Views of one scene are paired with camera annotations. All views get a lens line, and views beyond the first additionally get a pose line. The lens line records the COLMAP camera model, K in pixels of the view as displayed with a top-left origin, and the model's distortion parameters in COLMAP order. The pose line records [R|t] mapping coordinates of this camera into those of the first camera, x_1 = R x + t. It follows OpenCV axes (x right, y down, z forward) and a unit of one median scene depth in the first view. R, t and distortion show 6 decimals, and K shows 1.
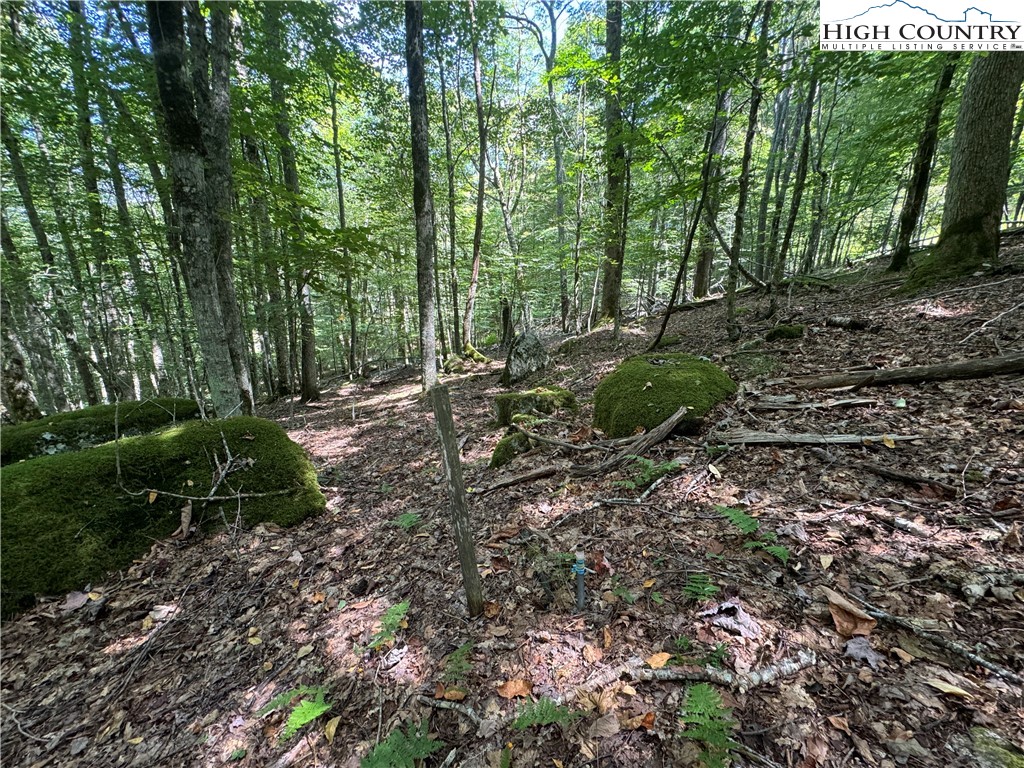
lens RADIAL K [[407.1, 0, 512.0], [0, 407.1, 384.0], [0, 0, 1]] dist [-0.003413, 0.000754]
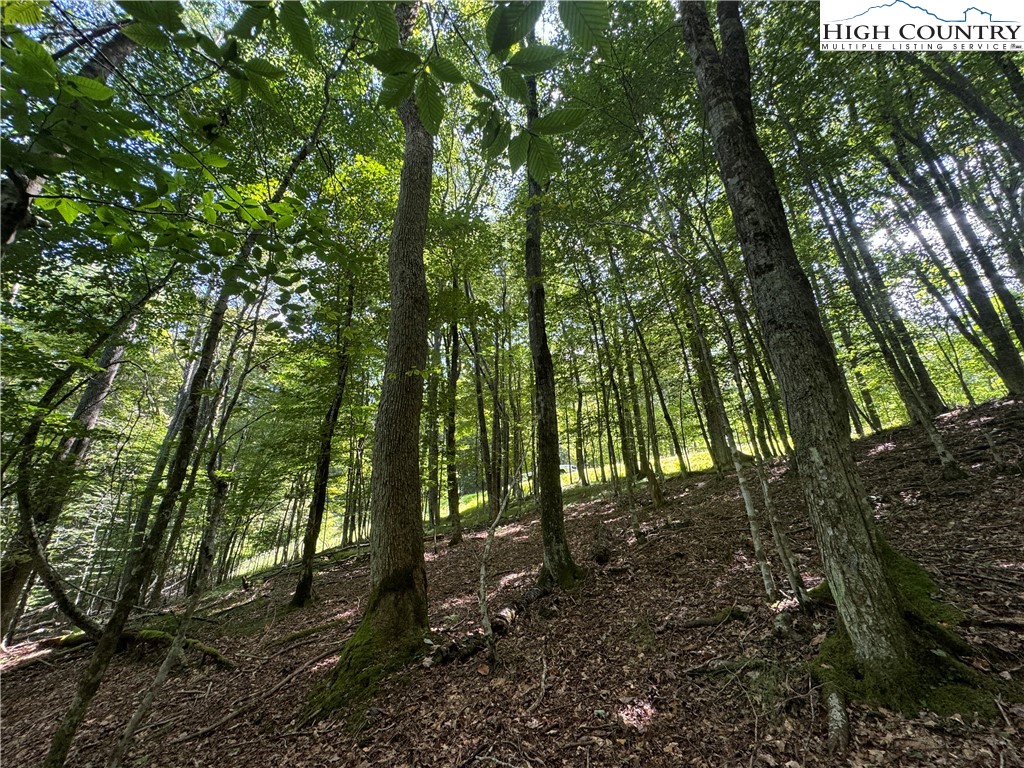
lens RADIAL K [[407.1, 0, 512.0], [0, 407.1, 384.0], [0, 0, 1]] dist [-0.003413, 0.000754]
pose [[0.341495, 0.375259, 0.861720, 1.287444], [0.261336, 0.842772, -0.470573, -0.908356], [-0.902821, 0.385896, 0.189734, 1.645097]]
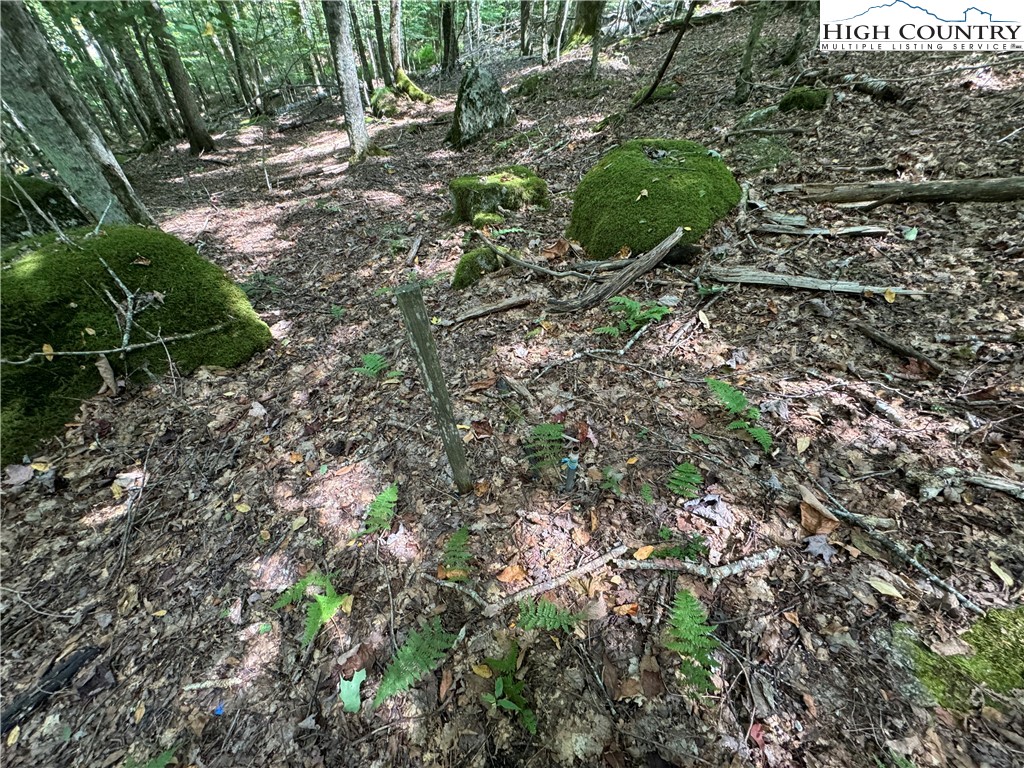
lens RADIAL K [[407.1, 0, 512.0], [0, 407.1, 384.0], [0, 0, 1]] dist [-0.003413, 0.000754]
pose [[0.992806, -0.036947, 0.113890, -0.057465], [-0.030609, 0.841274, 0.539742, -0.163127], [-0.115755, -0.539345, 0.834091, 0.200103]]
